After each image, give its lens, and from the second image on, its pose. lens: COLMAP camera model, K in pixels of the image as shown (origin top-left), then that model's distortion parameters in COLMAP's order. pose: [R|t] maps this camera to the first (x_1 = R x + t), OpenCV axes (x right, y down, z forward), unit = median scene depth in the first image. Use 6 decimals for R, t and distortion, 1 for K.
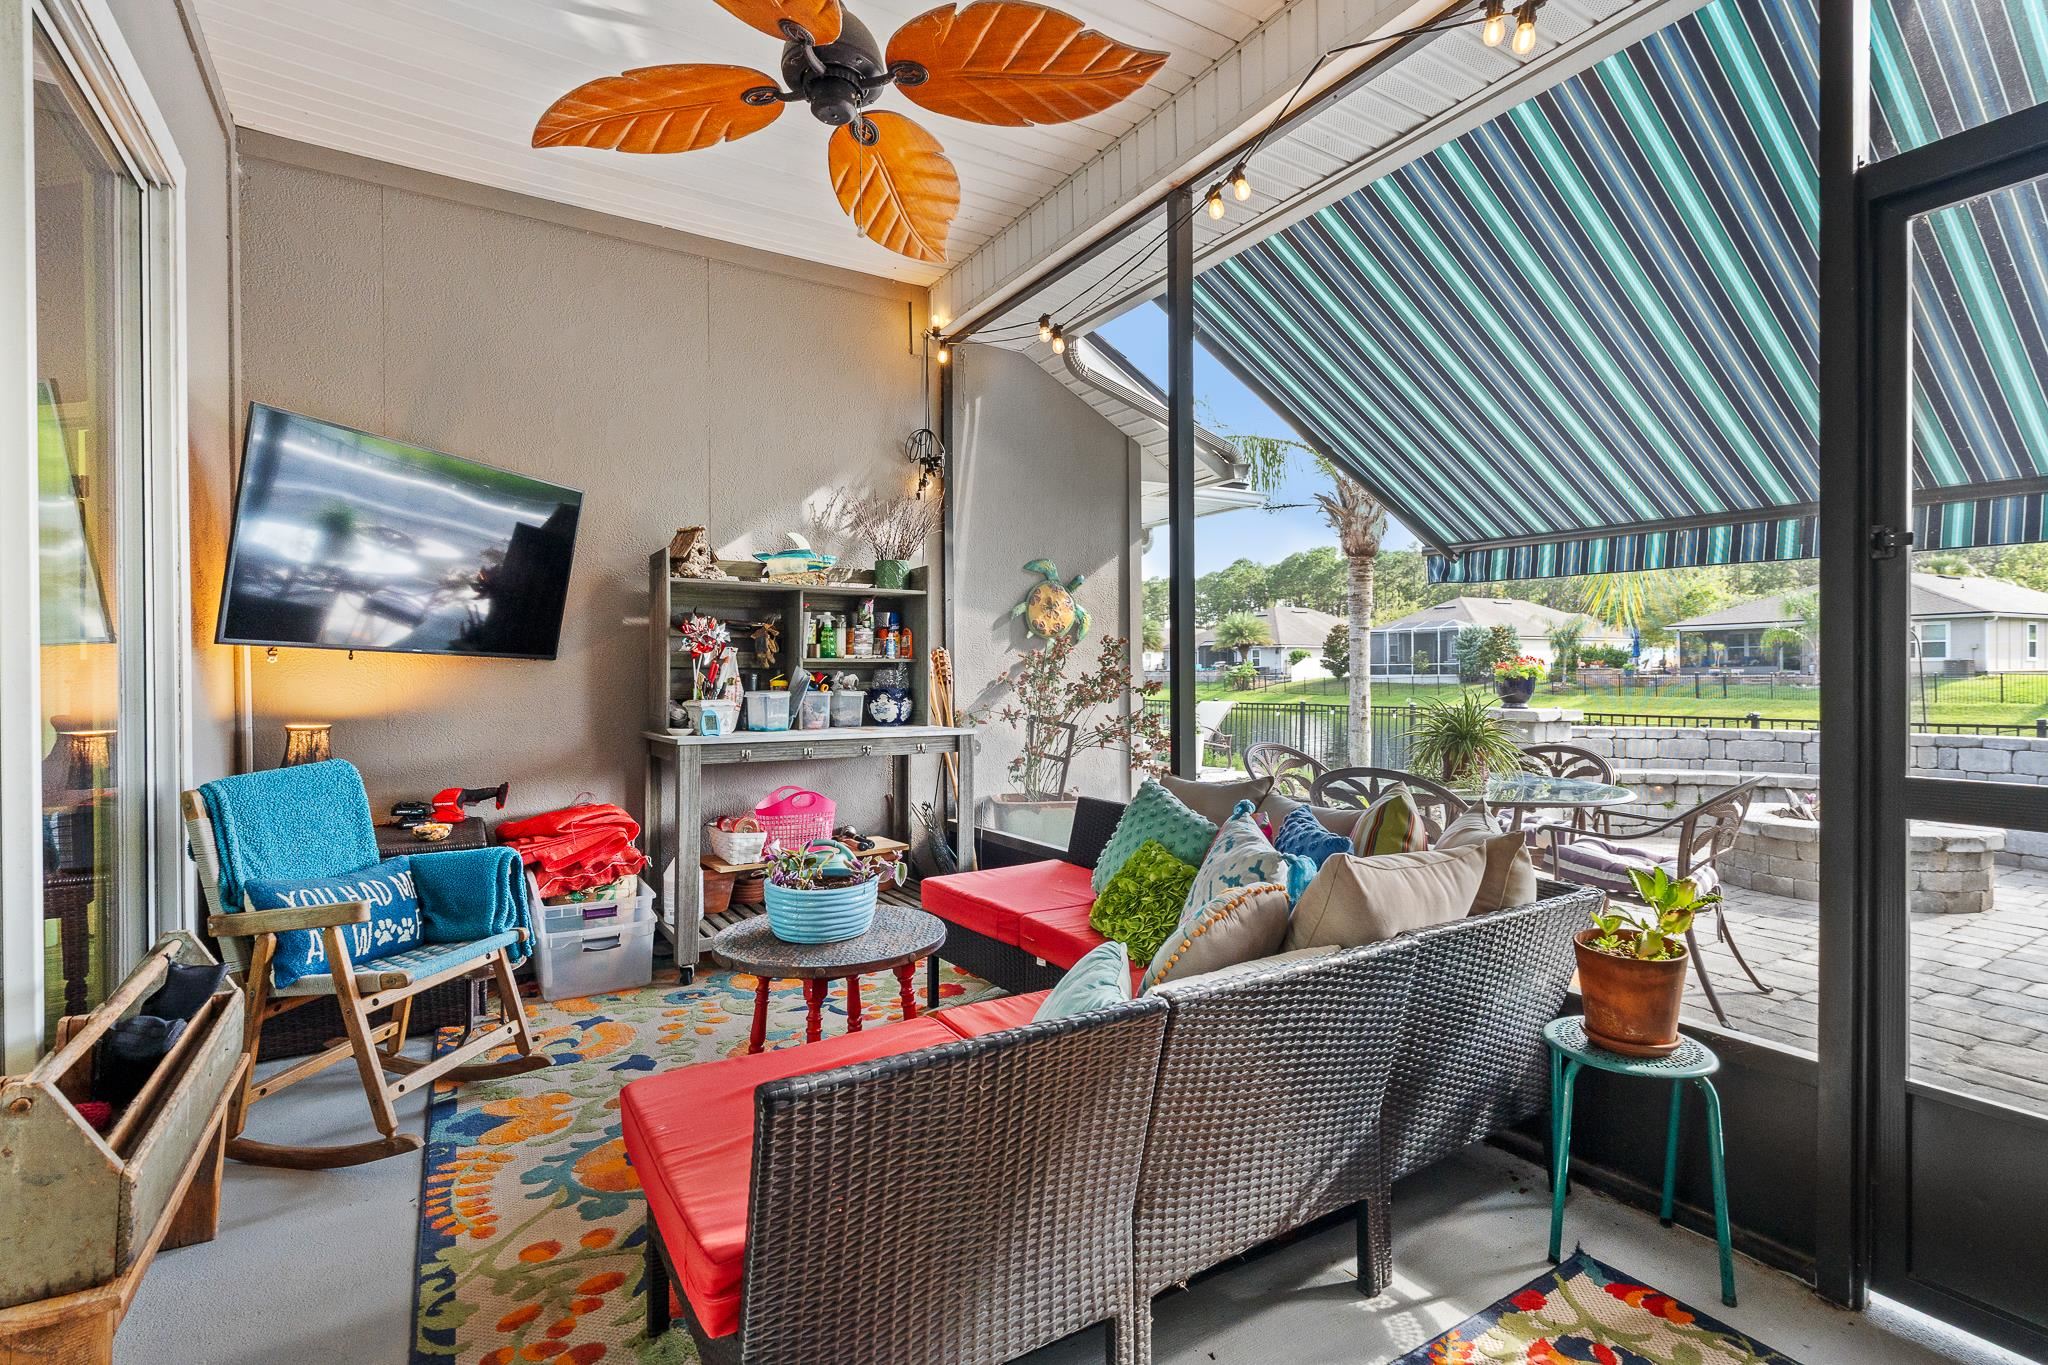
lens RADIAL K [[939.5, 0, 1022.4], [0, 939.5, 672.6], [0, 0, 1]] dist [-0.002774, 0.000620]
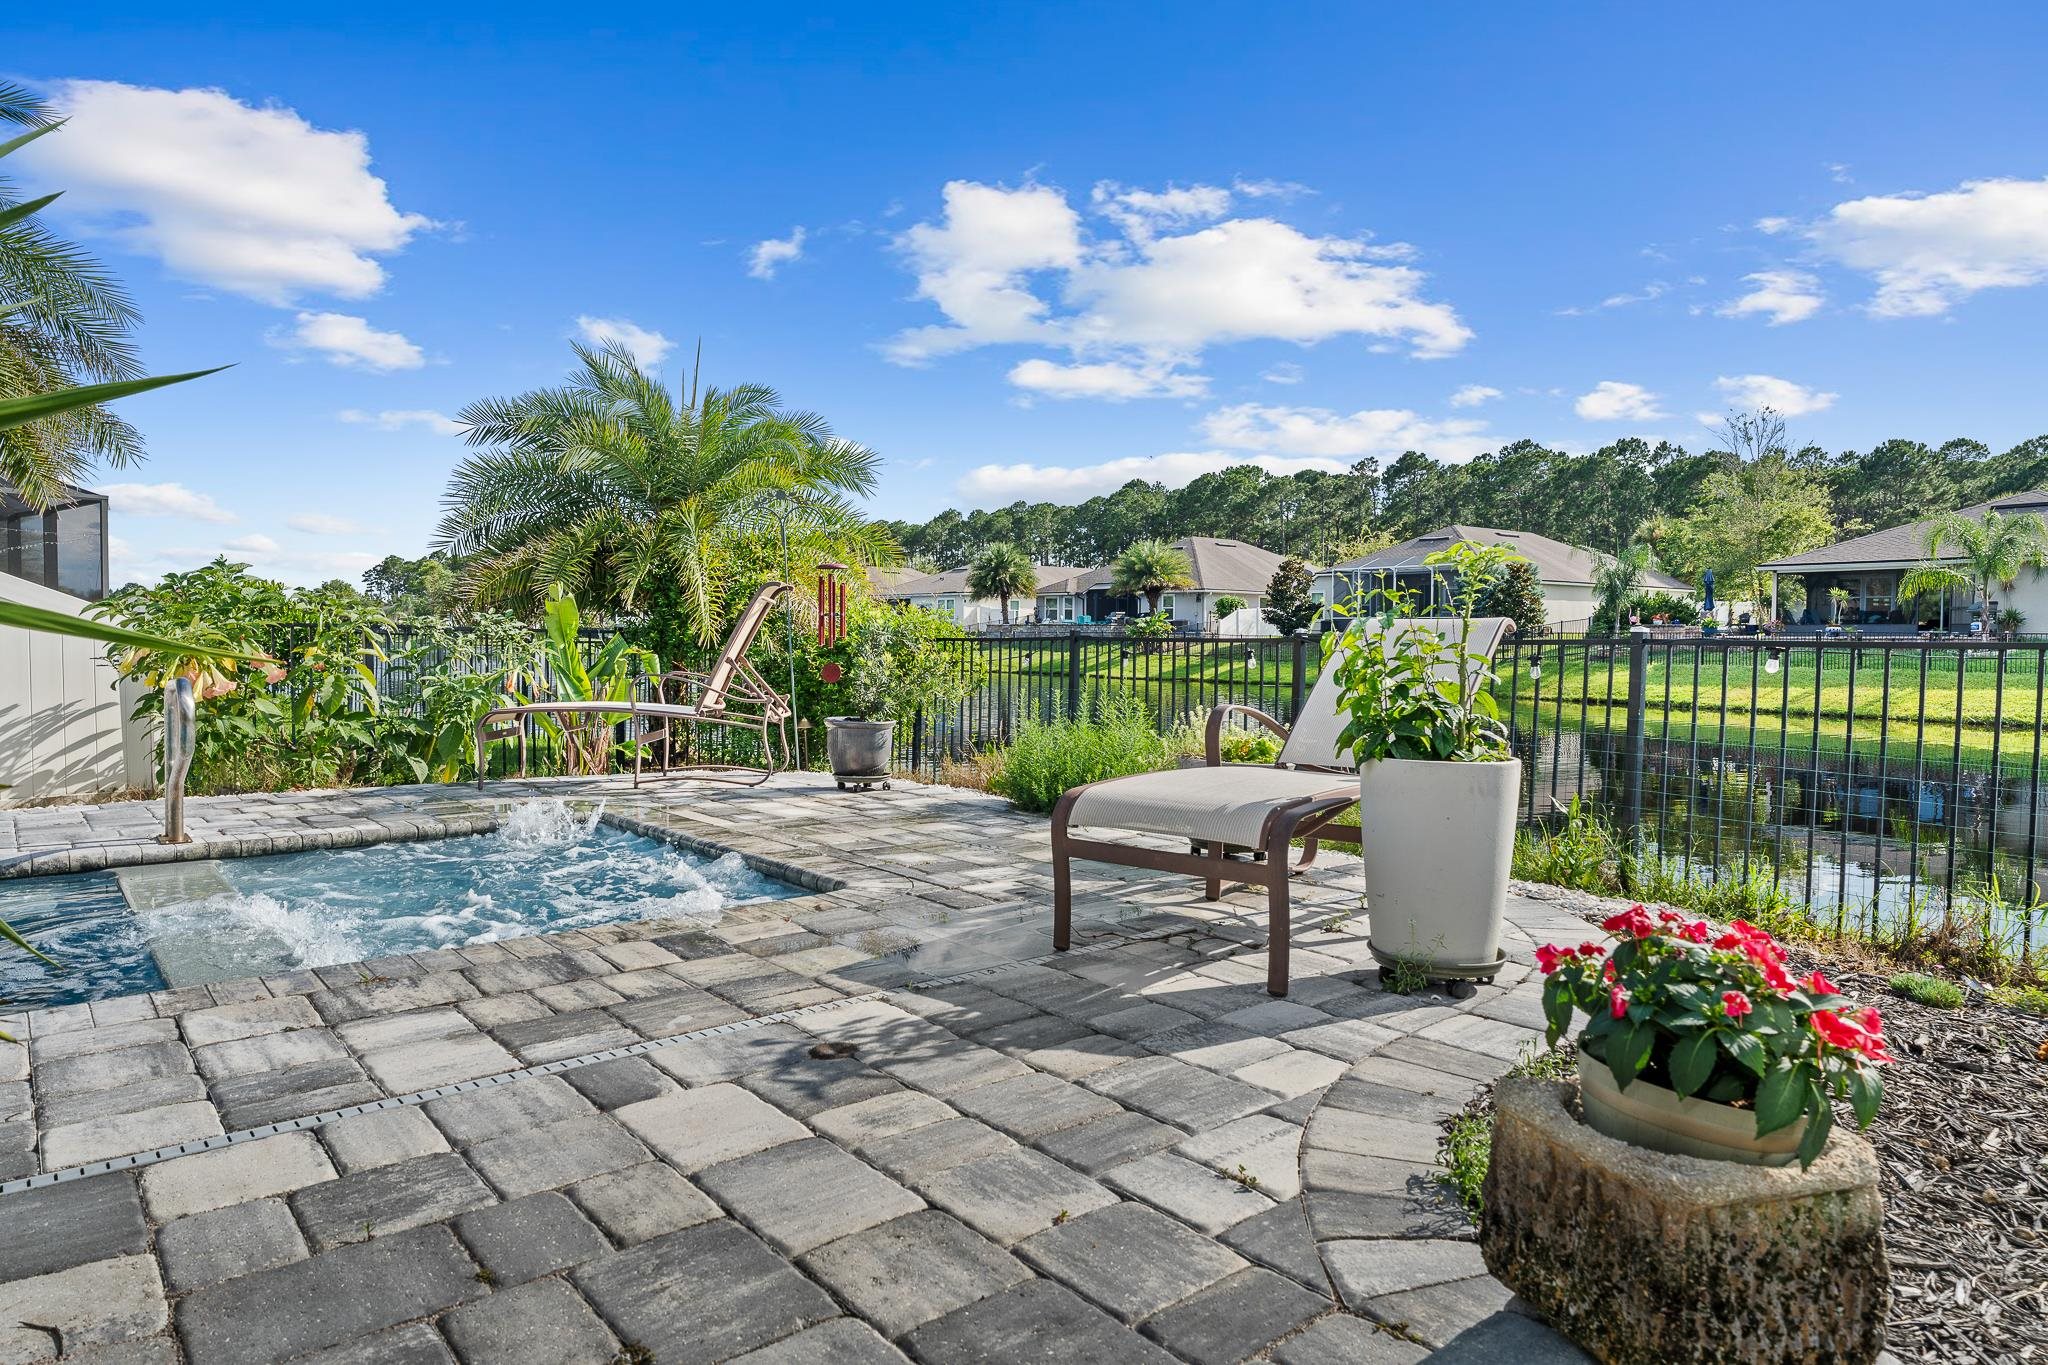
lens RADIAL K [[1227.1, 0, 1028.9], [0, 1227.1, 659.5], [0, 0, 1]] dist [0.000982, 0.000480]
pose [[0.988336, 0.010547, 0.151920, 0.134776], [-0.013766, 0.999702, 0.020154, 0.099390], [-0.151662, -0.022010, 0.988187, 1.867272]]
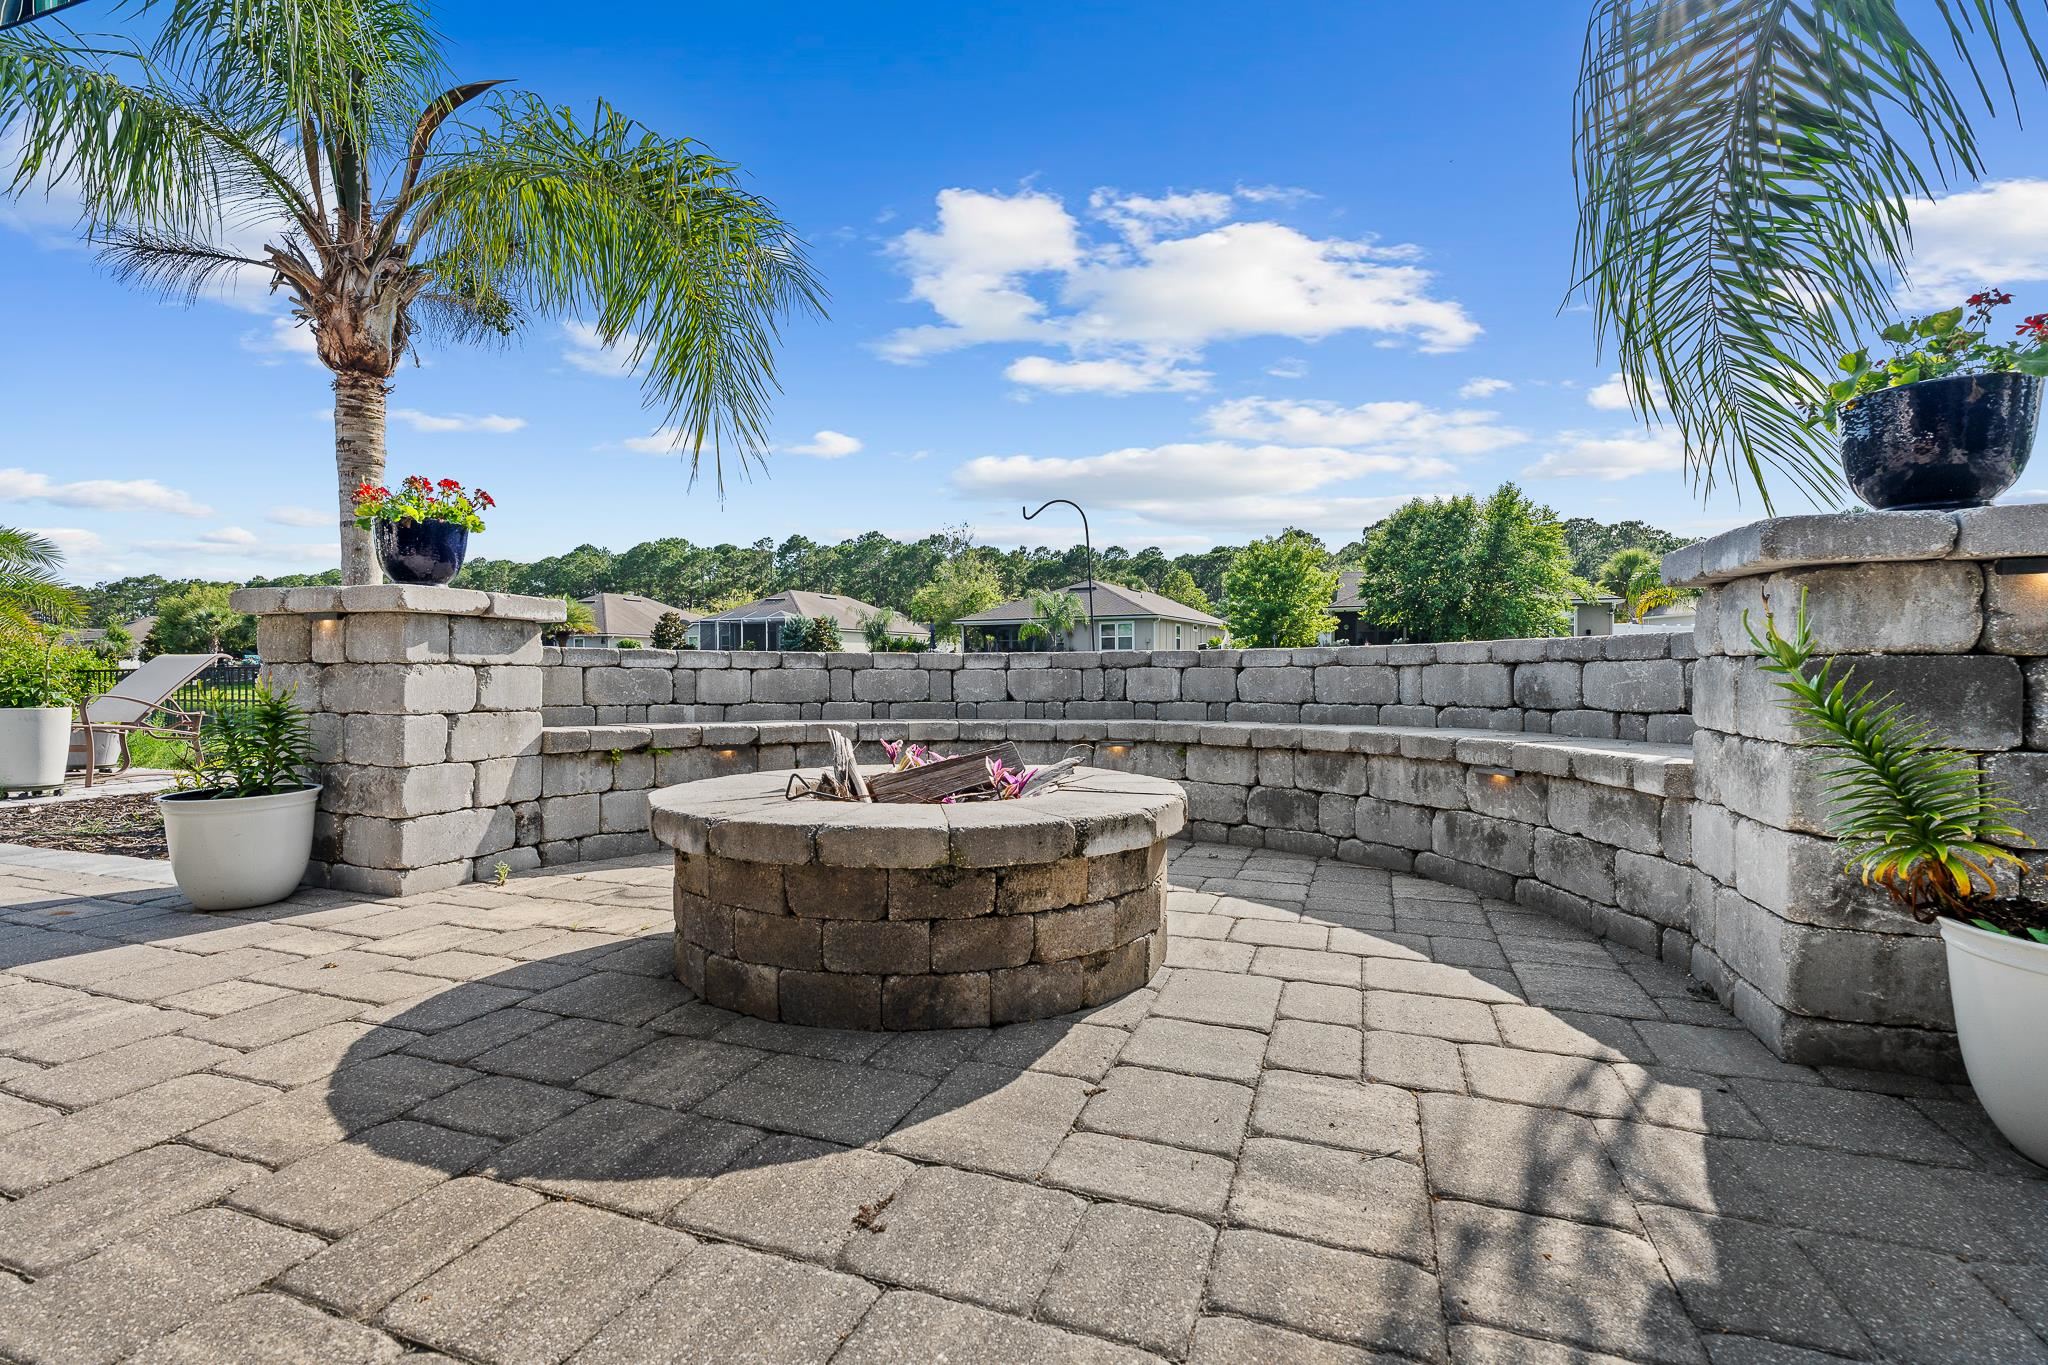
lens RADIAL K [[926.9, 0, 1023.2], [0, 926.9, 663.3], [0, 0, 1]] dist [-0.003676, 0.001321]
pose [[0.790758, 0.003515, 0.612119, 0.725645], [0.001765, 0.999966, -0.008023, 0.112858], [-0.612126, 0.007425, 0.790725, 0.705963]]
